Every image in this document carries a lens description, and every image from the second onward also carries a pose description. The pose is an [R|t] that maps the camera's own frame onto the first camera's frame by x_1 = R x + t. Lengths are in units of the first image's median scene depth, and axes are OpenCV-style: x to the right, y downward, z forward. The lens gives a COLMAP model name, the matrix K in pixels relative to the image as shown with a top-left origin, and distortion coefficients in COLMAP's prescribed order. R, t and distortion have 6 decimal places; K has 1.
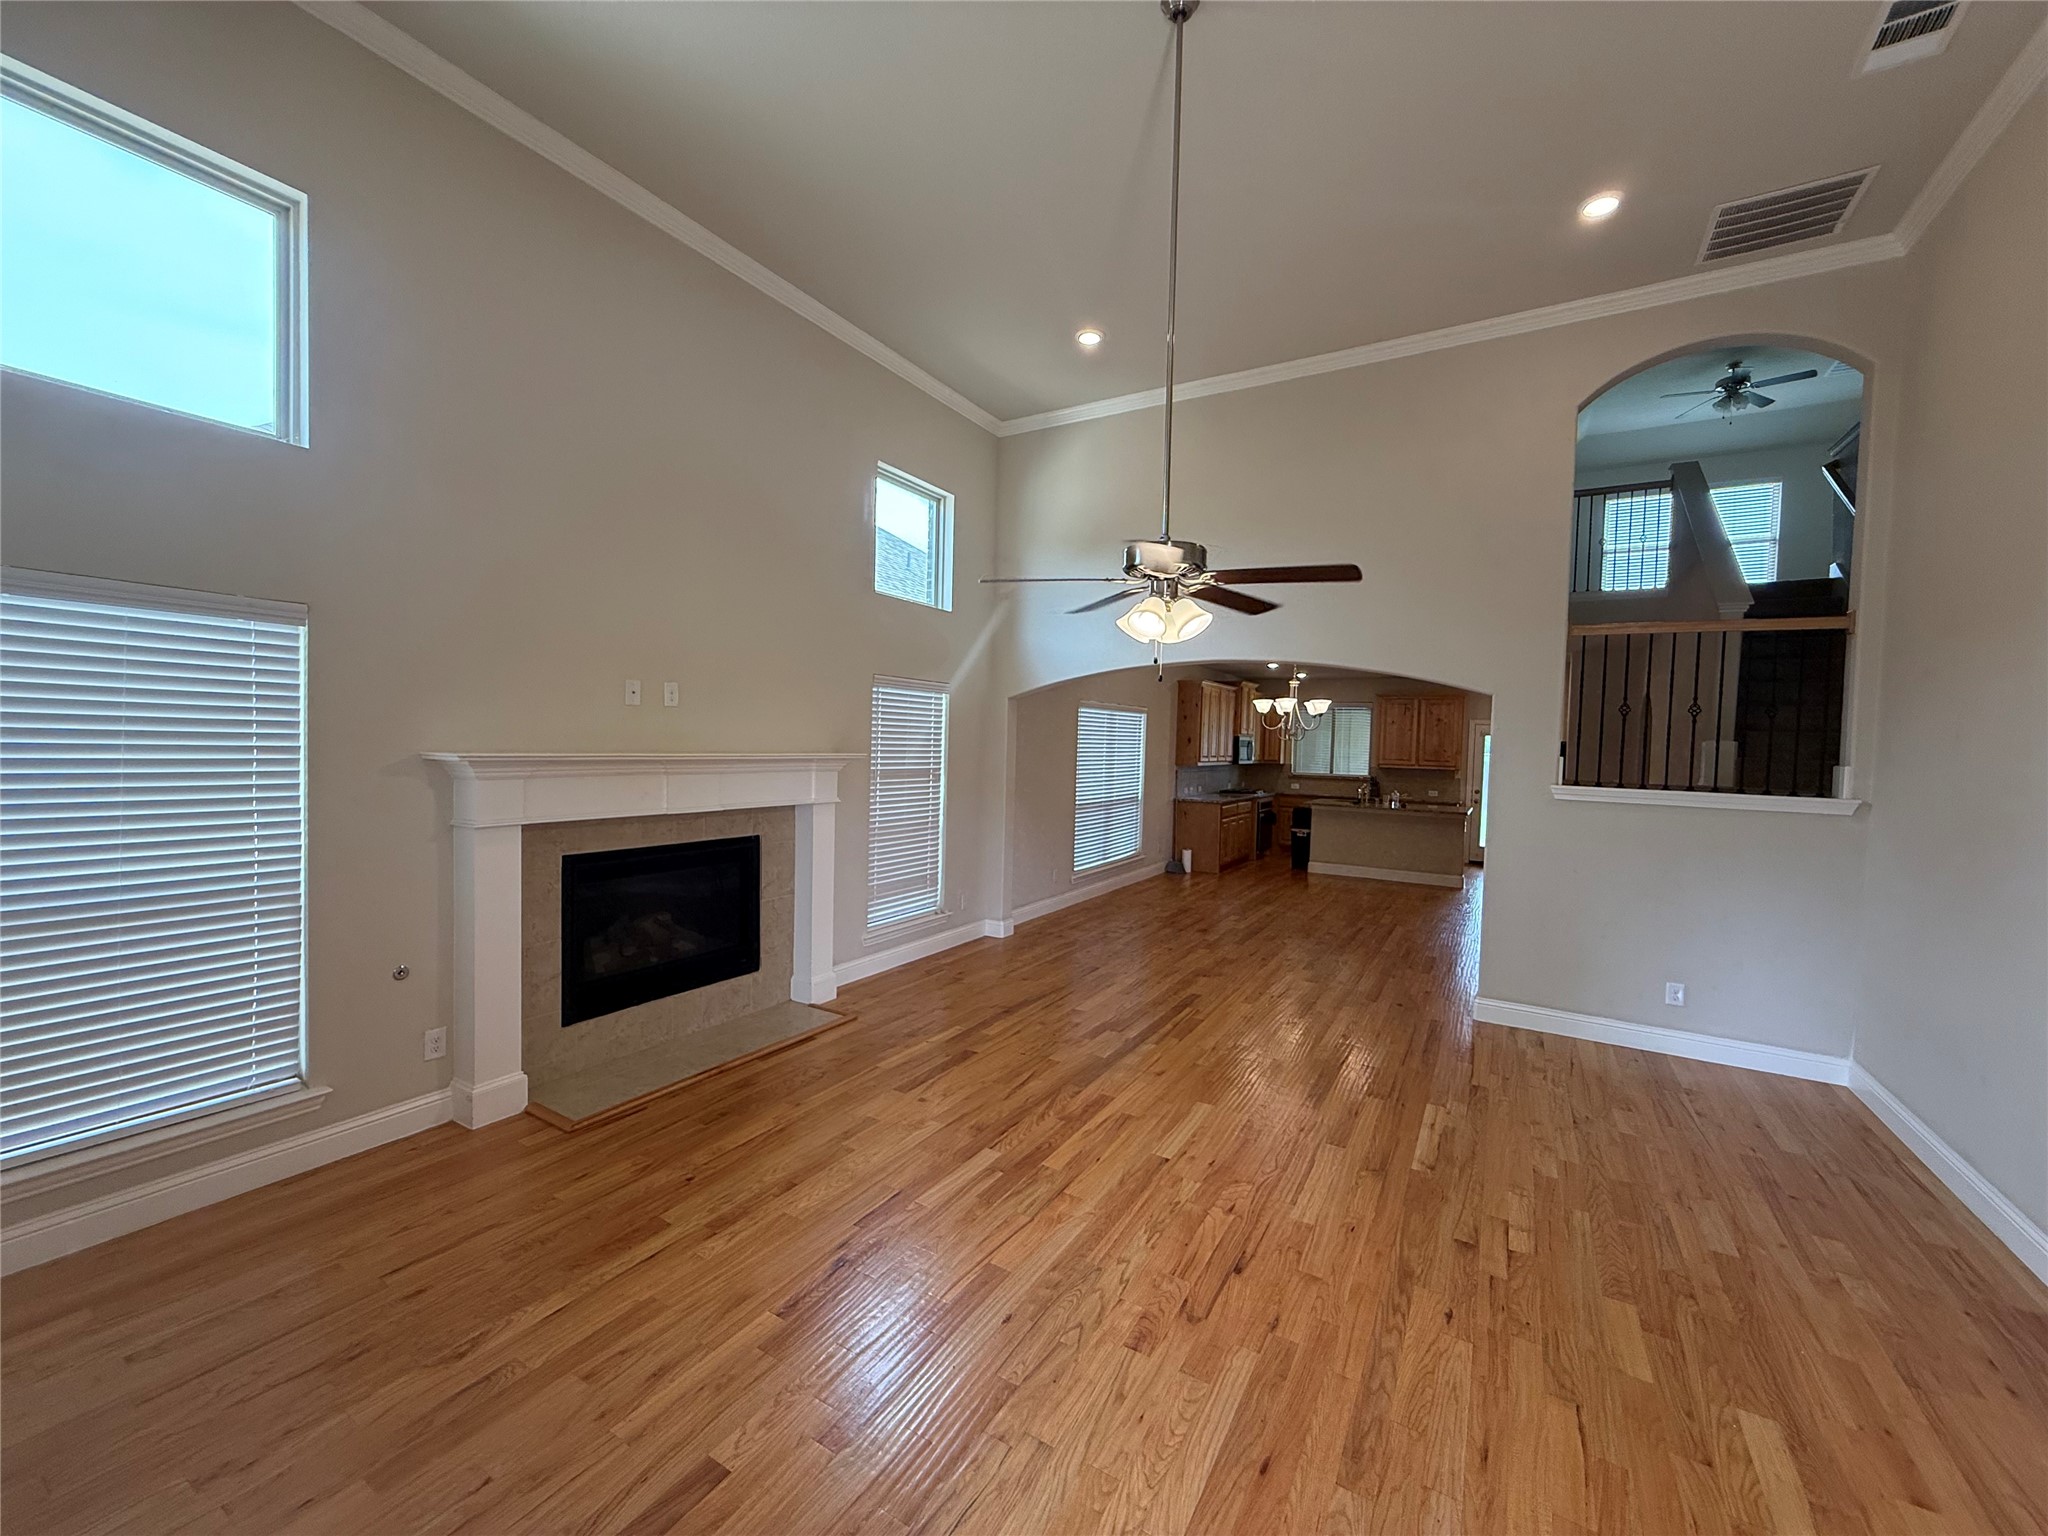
lens RADIAL K [[817.8, 0, 1017.0], [0, 817.8, 768.0], [0, 0, 1]] dist [0.000197, 0.000216]
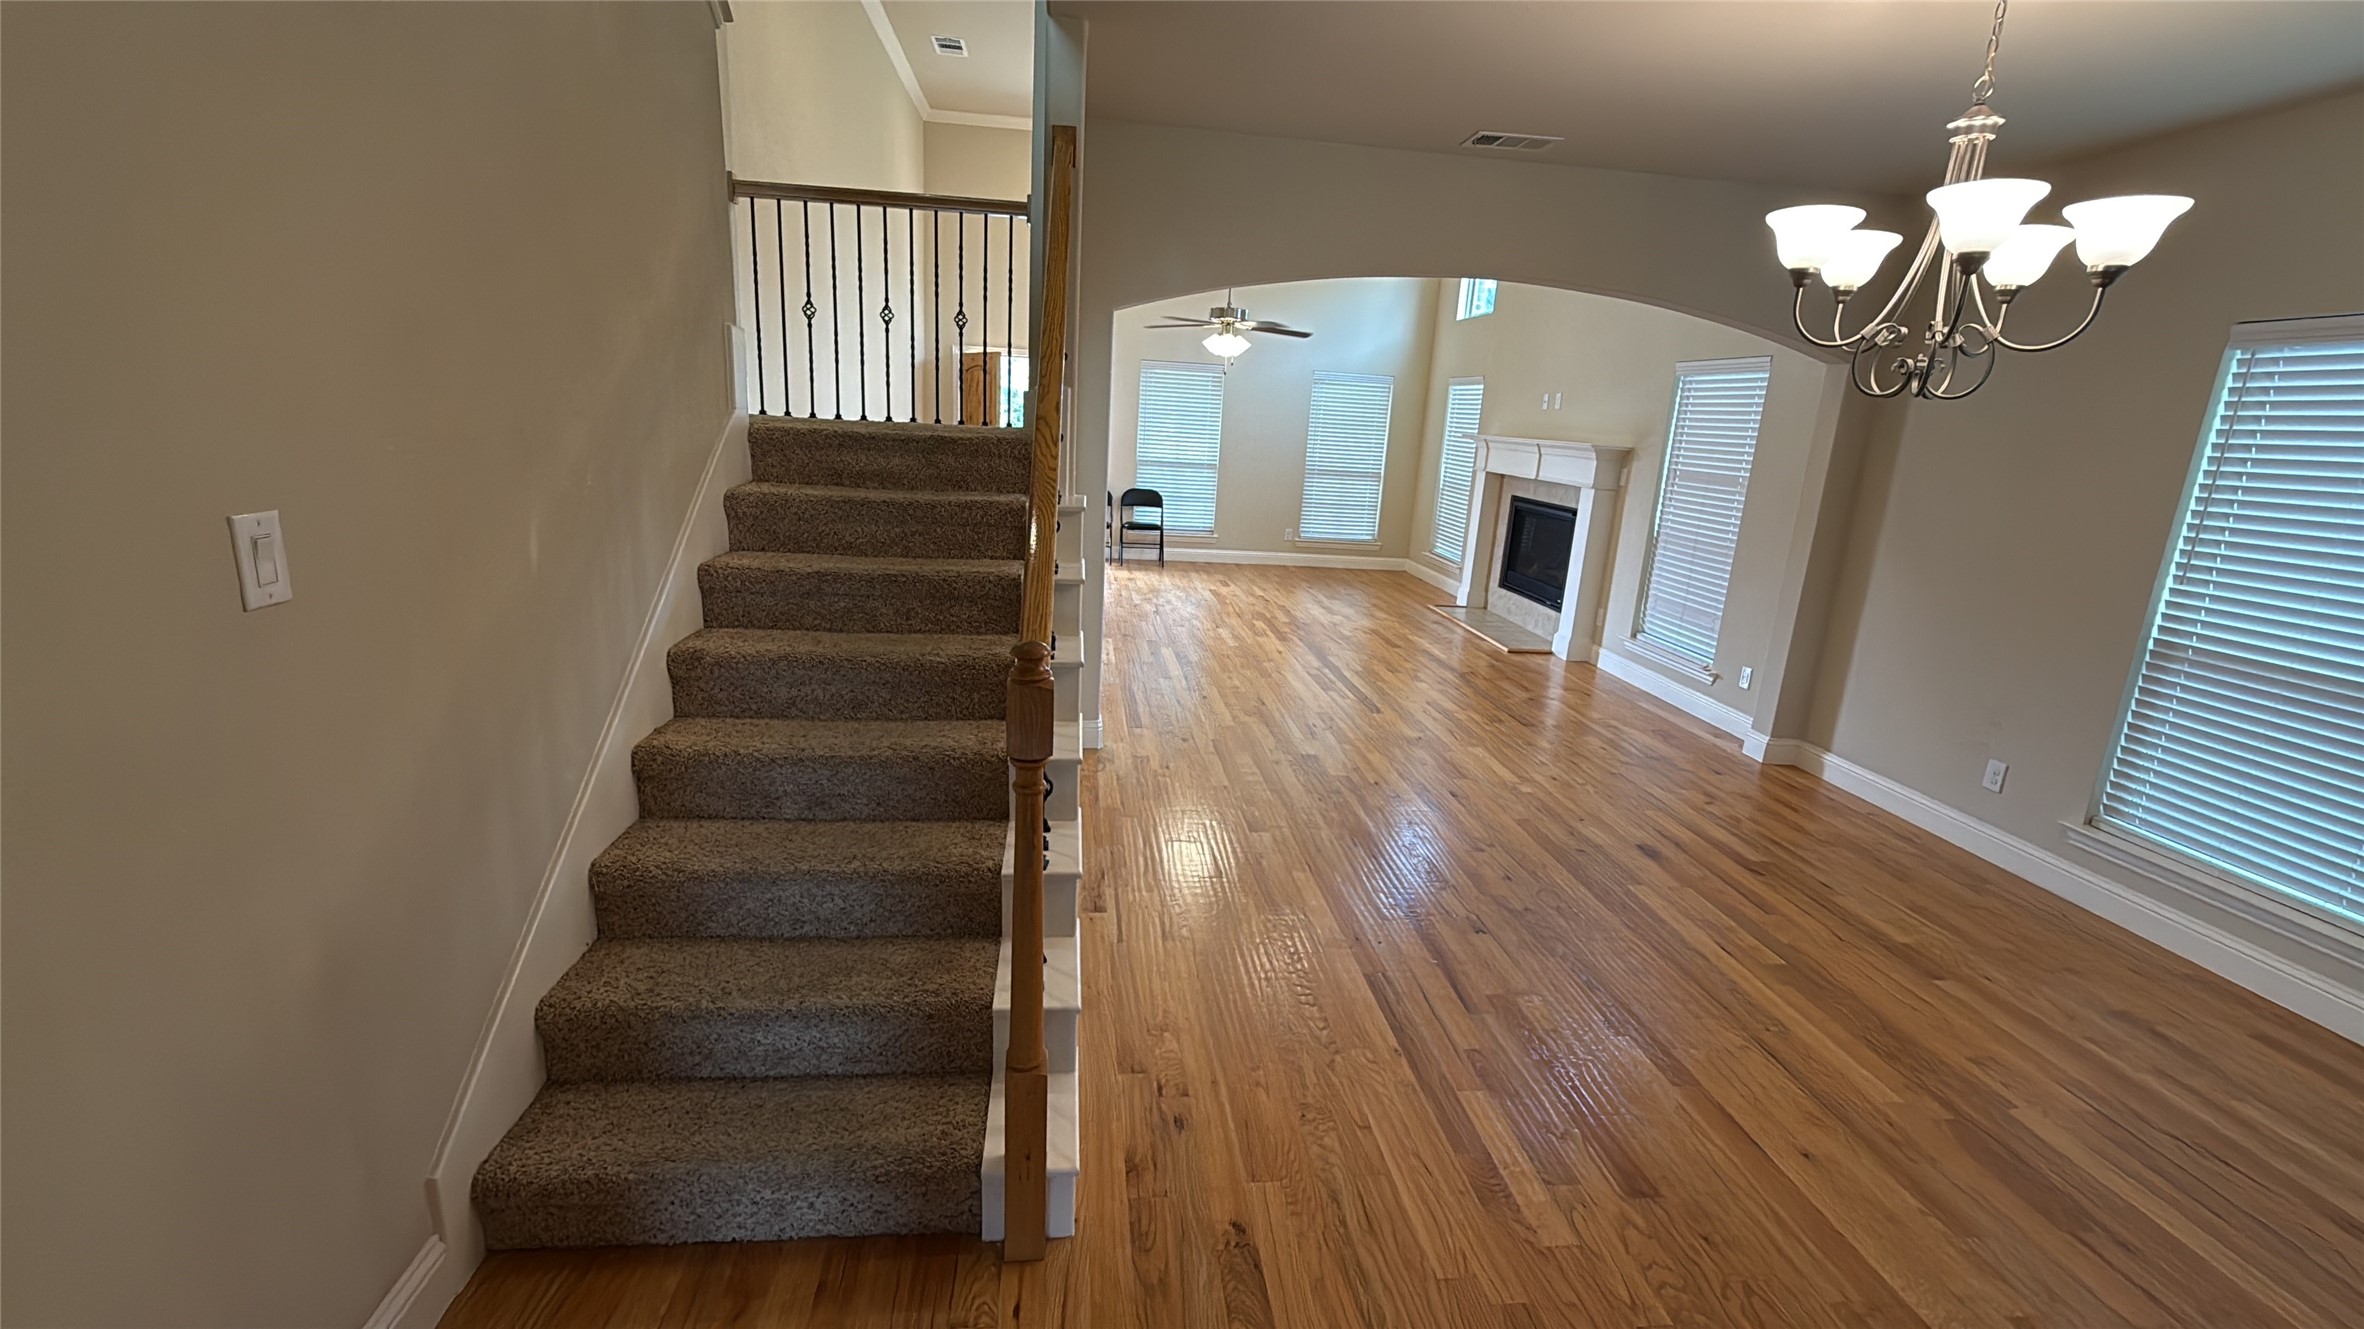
lens RADIAL K [[988.5, 0, 1182.0], [0, 988.5, 664.5], [0, 0, 1]] dist [-0.000903, 0.000476]
pose [[-0.790236, 0.081079, -0.607415, 1.367773], [-0.100087, 0.960822, 0.258463, -0.026259], [0.604573, 0.265041, -0.751162, 2.227683]]
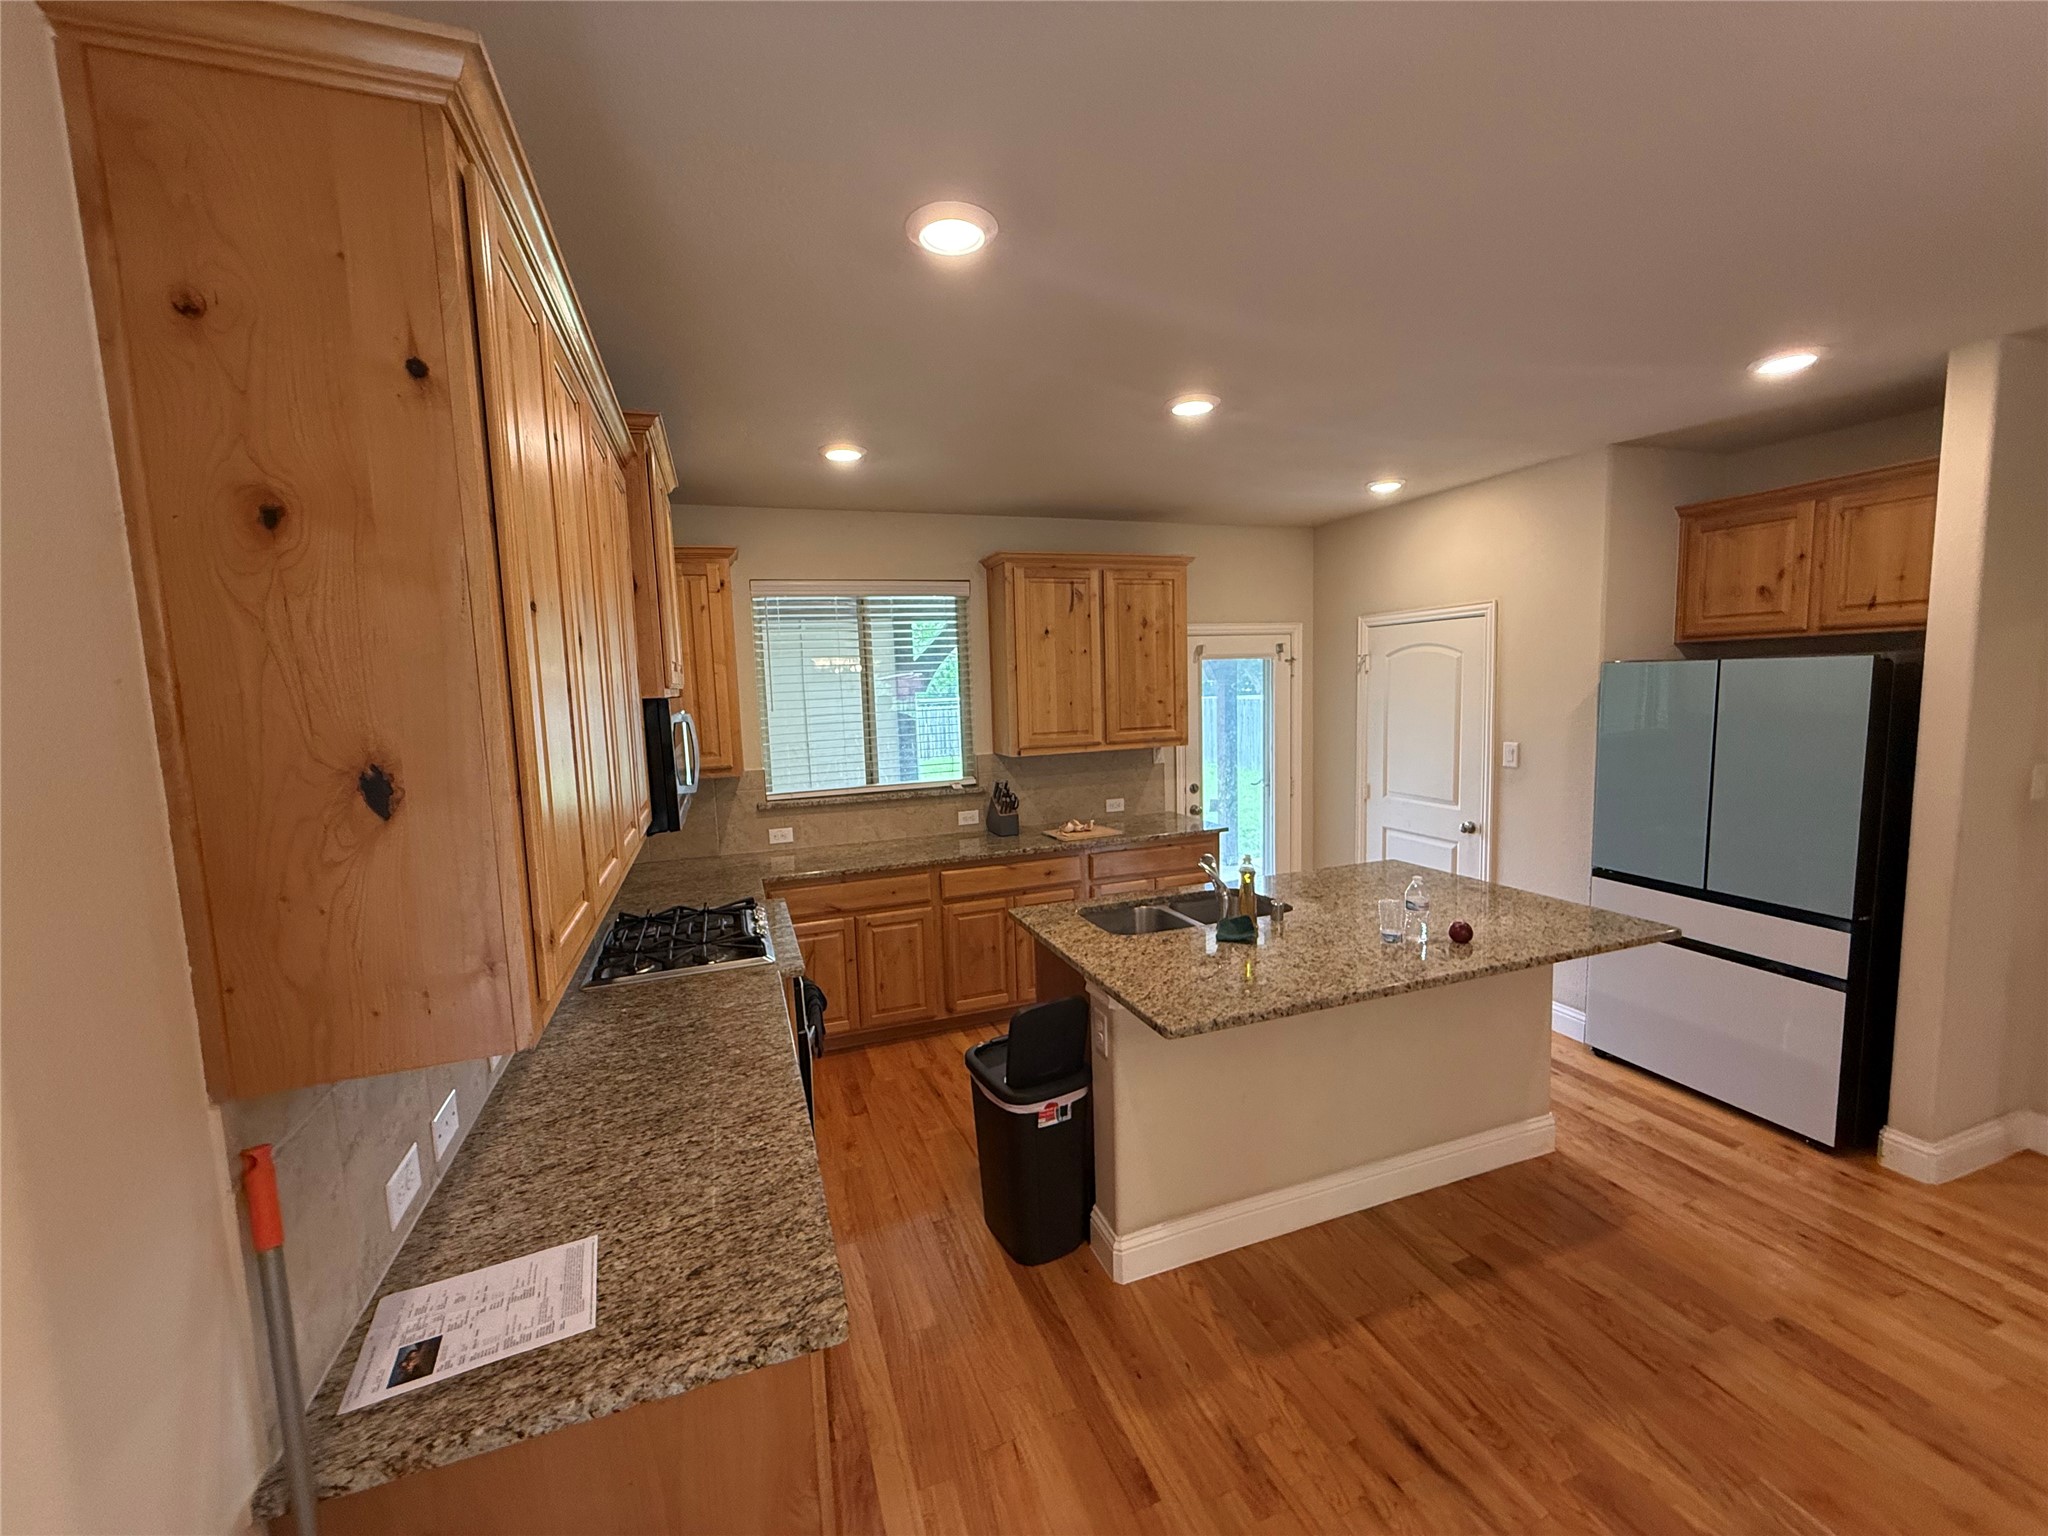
lens RADIAL K [[816.7, 0, 1017.7], [0, 816.7, 766.8], [0, 0, 1]] dist [-0.000483, 0.000232]
pose [[0.630518, -0.129671, 0.765266, 0.496128], [0.079717, 0.991551, 0.102334, -0.105037], [-0.772070, -0.003519, 0.635528, 2.360852]]
